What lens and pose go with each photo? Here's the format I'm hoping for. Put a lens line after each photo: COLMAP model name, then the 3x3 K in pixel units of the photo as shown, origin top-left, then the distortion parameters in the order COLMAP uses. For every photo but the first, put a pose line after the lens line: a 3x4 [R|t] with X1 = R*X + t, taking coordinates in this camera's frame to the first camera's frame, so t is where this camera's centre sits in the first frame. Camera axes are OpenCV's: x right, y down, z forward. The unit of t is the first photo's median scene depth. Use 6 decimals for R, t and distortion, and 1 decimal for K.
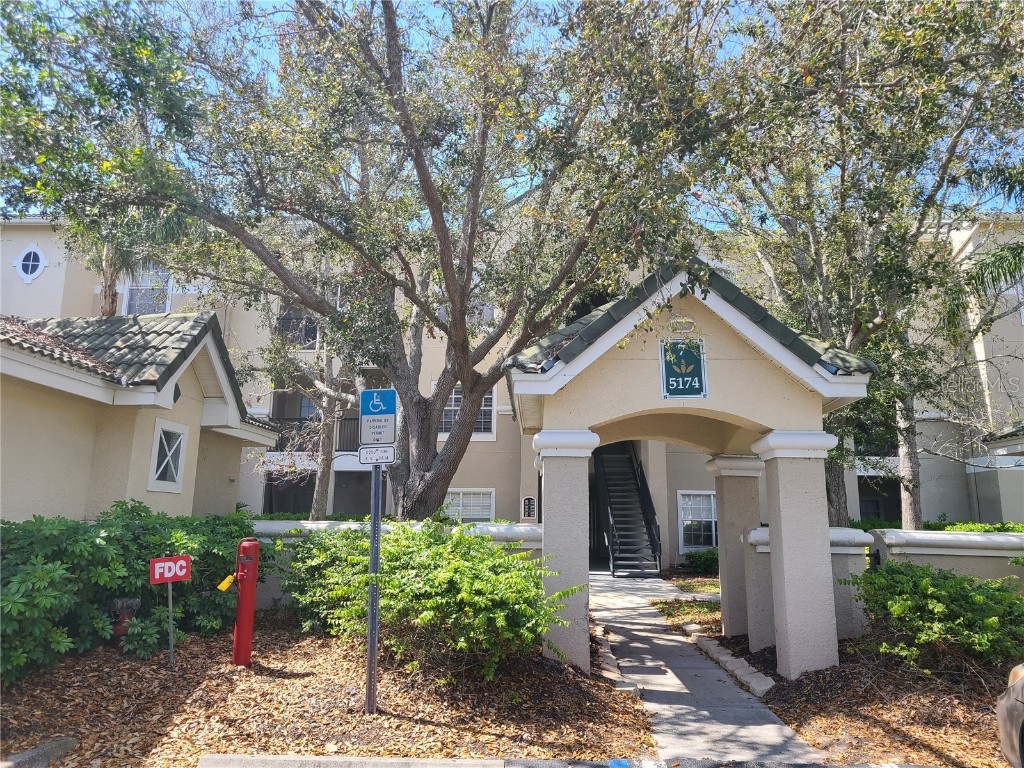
lens RADIAL K [[764.8, 0, 512.0], [0, 764.8, 384.0], [0, 0, 1]] dist [0.042236, -0.011347]
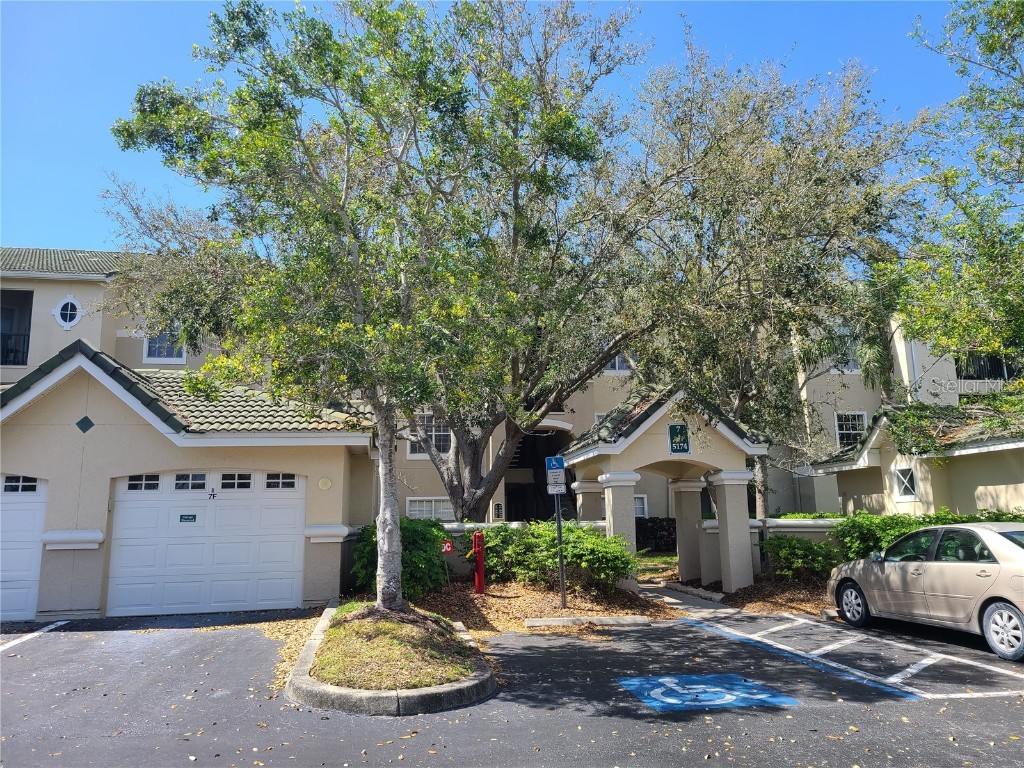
lens RADIAL K [[761.0, 0, 509.9], [0, 761.0, 401.1], [0, 0, 1]] dist [0.035734, -0.001736]
pose [[0.981775, 0.003177, 0.190018, -0.565683], [-0.007175, 0.999767, 0.020360, -0.152721], [-0.189909, -0.021353, 0.981569, -0.812916]]
